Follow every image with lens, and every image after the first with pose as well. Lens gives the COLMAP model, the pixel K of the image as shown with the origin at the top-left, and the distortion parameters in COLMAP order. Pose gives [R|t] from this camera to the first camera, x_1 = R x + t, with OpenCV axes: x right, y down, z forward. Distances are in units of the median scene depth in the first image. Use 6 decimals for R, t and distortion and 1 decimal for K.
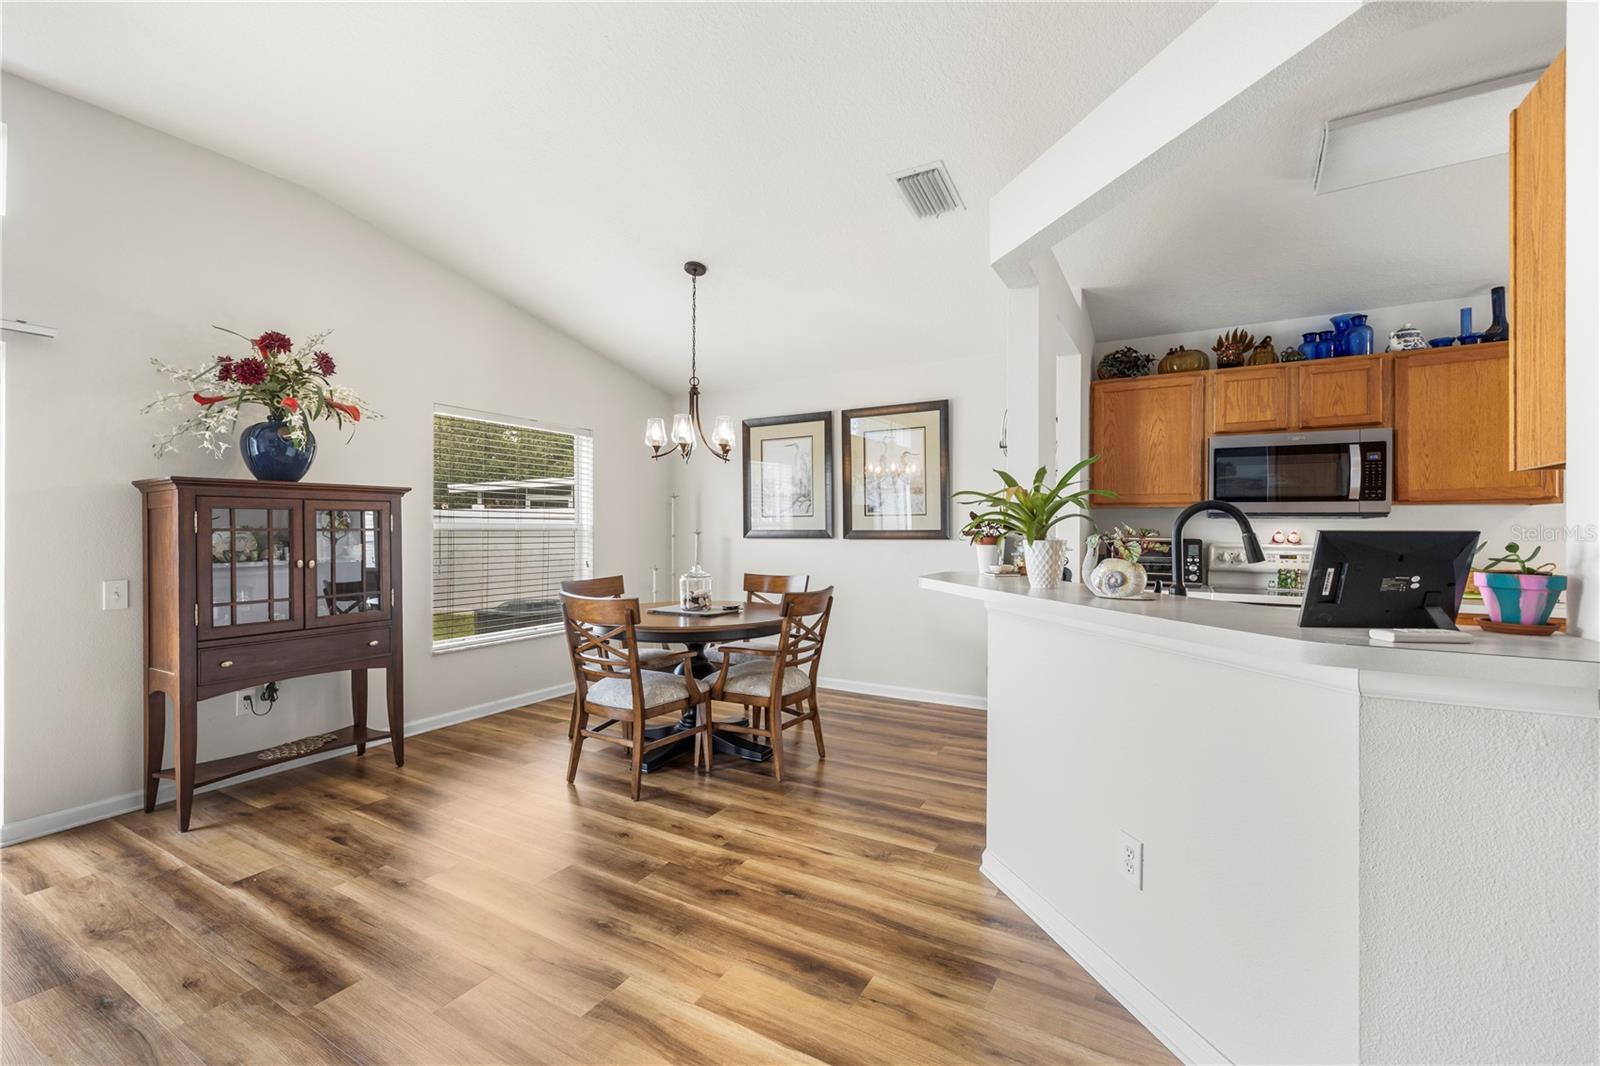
lens RADIAL K [[679.5, 0, 796.9], [0, 679.5, 526.2], [0, 0, 1]] dist [0.001688, 0.000242]
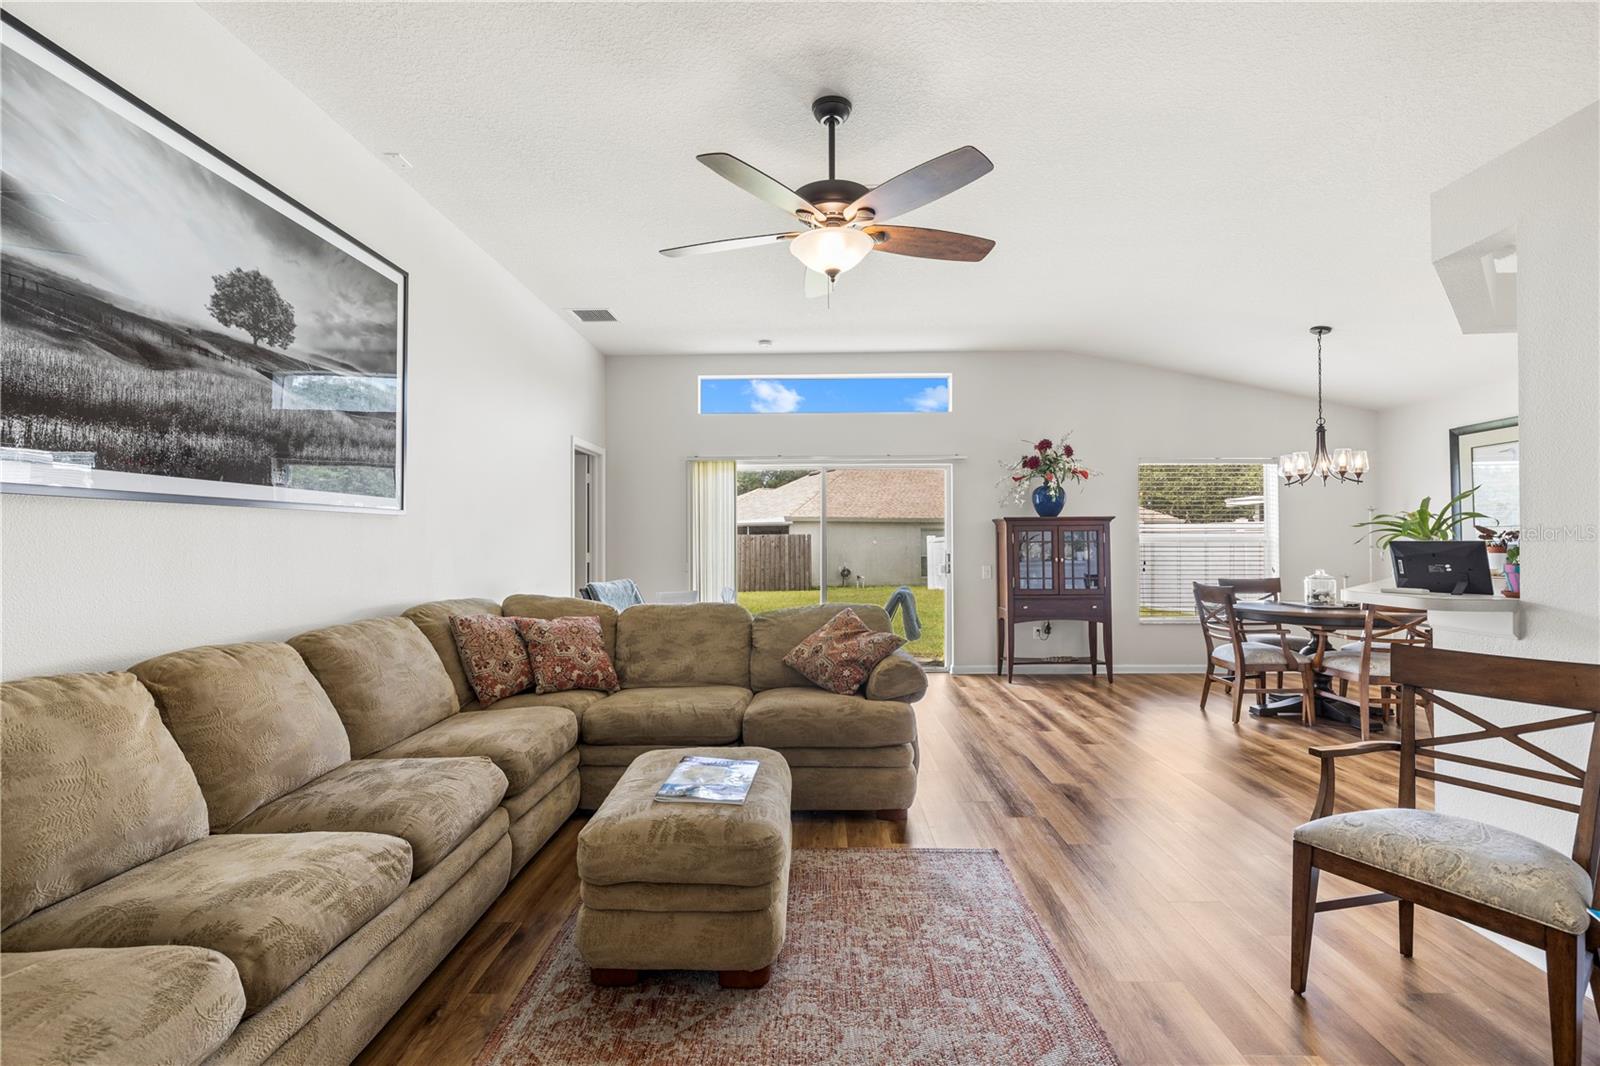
lens RADIAL K [[716.2, 0, 798.2], [0, 716.2, 533.5], [0, 0, 1]] dist [-0.007317, 0.002522]
pose [[0.477652, -0.013267, -0.878449, 0.646947], [0.008019, 0.999910, -0.010741, -0.002314], [0.878513, -0.001914, 0.477715, -0.557256]]
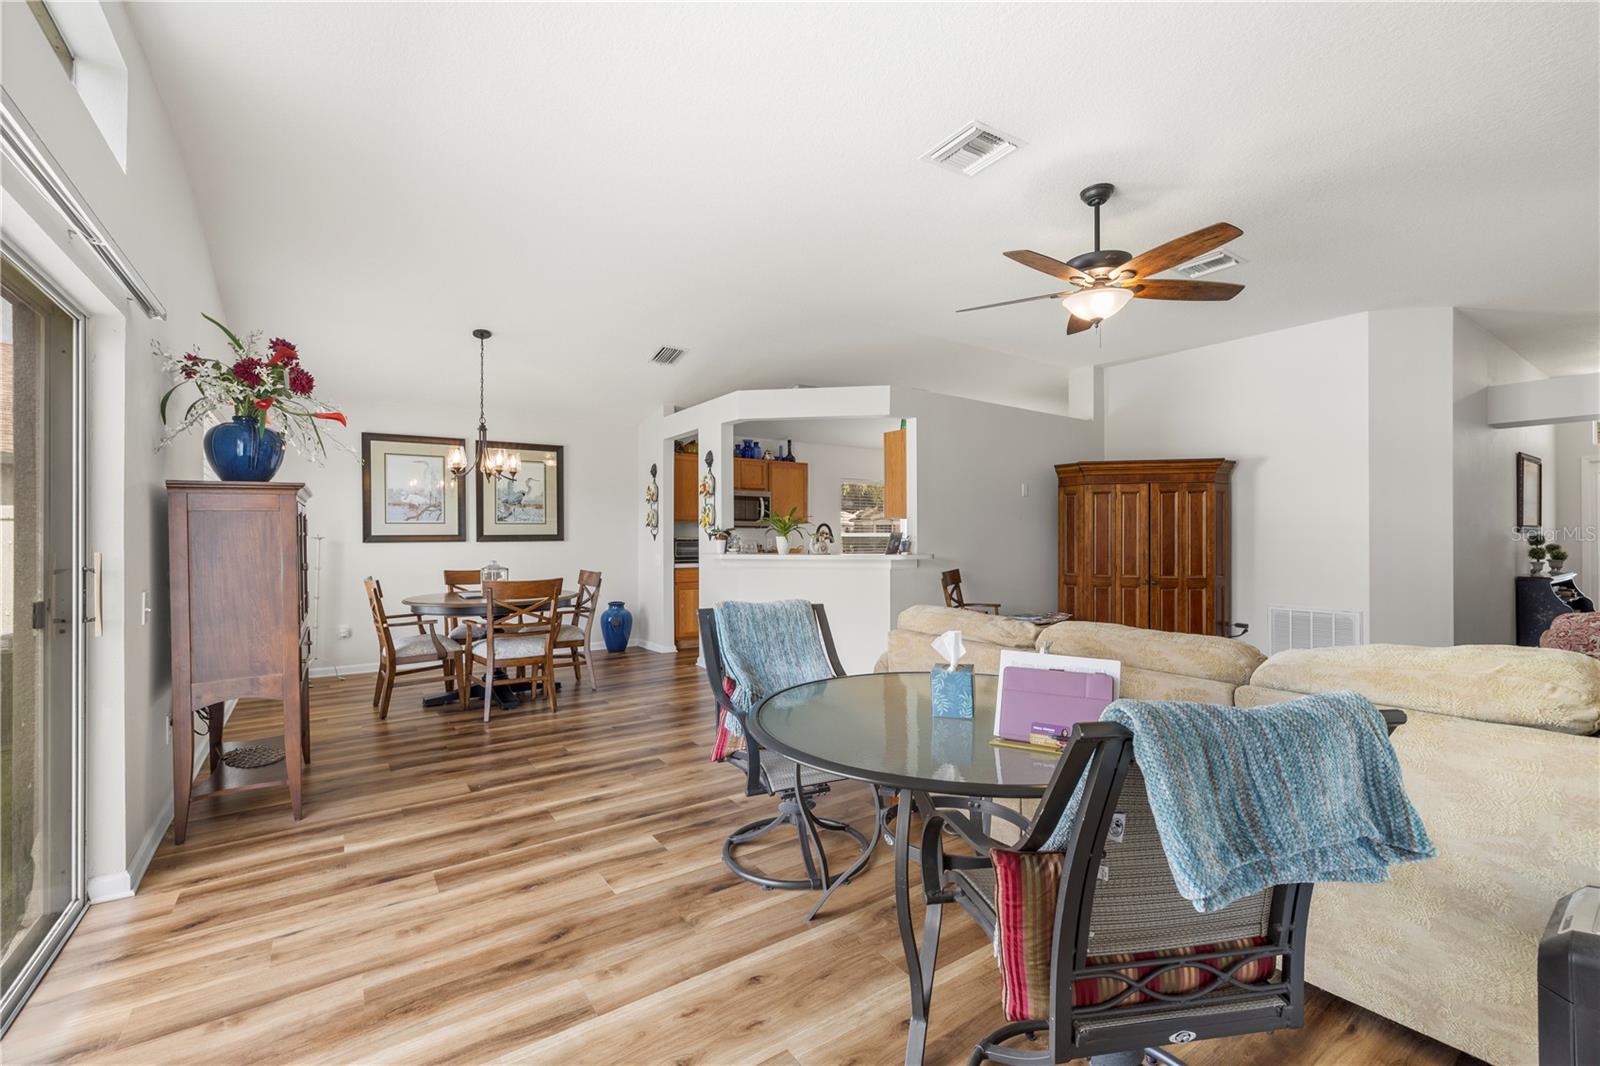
lens RADIAL K [[679.5, 0, 801.0], [0, 679.5, 532.8], [0, 0, 1]] dist [0.001688, 0.000242]
pose [[0.422114, 0.000298, 0.906542, -1.300991], [-0.000307, 1.000000, -0.000185, 0.003449], [-0.906542, -0.000200, 0.422115, -0.128654]]
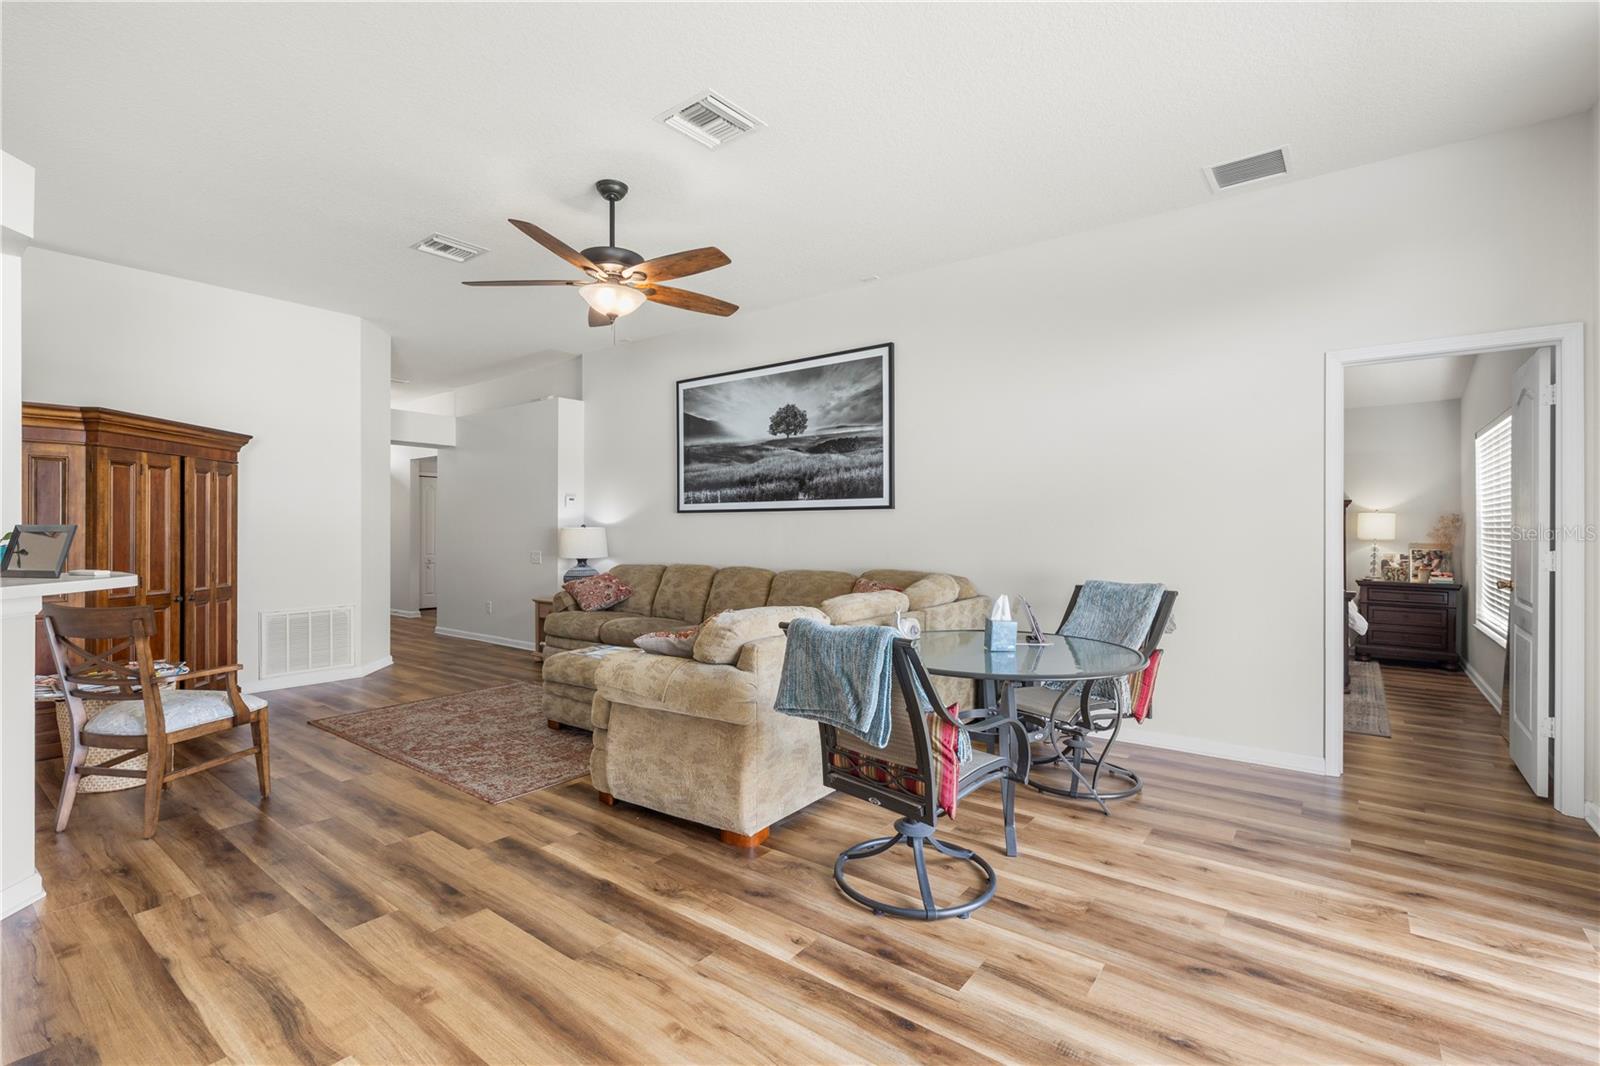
lens RADIAL K [[716.2, 0, 796.5], [0, 716.2, 530.1], [0, 0, 1]] dist [-0.007317, 0.002522]
pose [[-0.991726, -0.004750, 0.128286, -0.551071], [-0.004947, 0.999987, -0.001217, 0.003744], [-0.128278, -0.001841, -0.991737, 0.998330]]
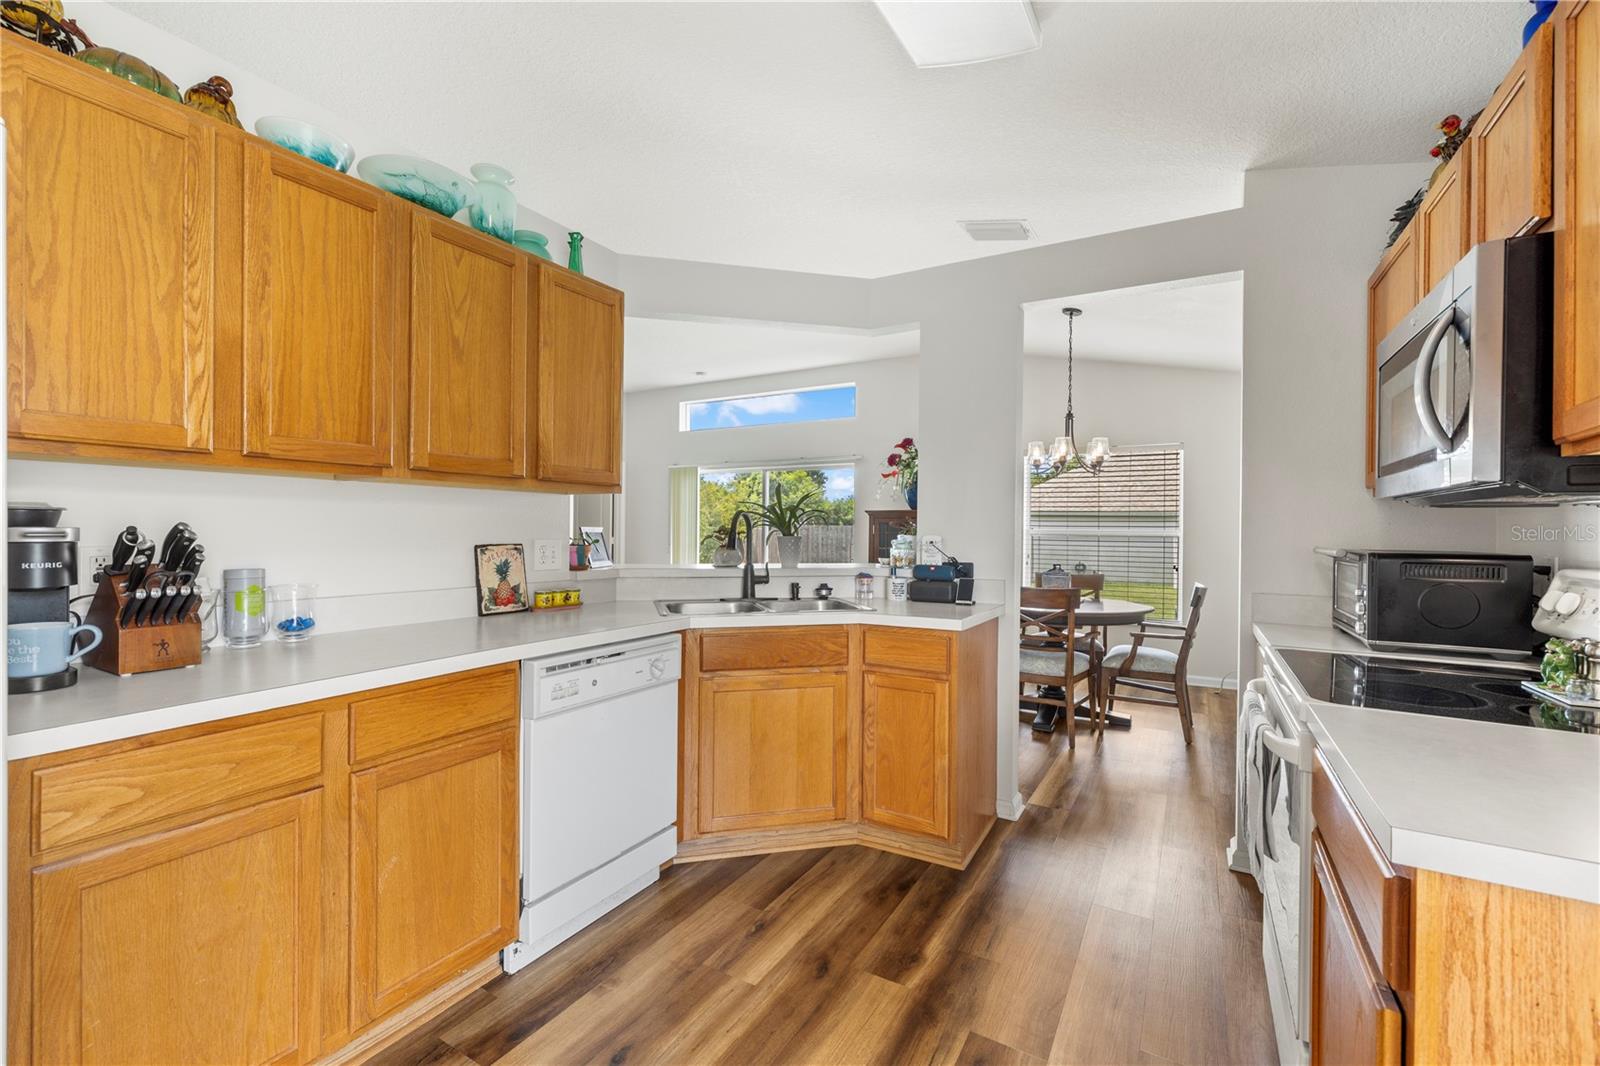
lens RADIAL K [[679.5, 0, 784.7], [0, 679.5, 534.3], [0, 0, 1]] dist [0.001688, 0.000242]
pose [[-0.021426, -0.000080, -0.999770, 1.244022], [-0.006102, 0.999981, 0.000051, 0.008889], [0.999752, 0.006101, -0.021426, 0.644399]]
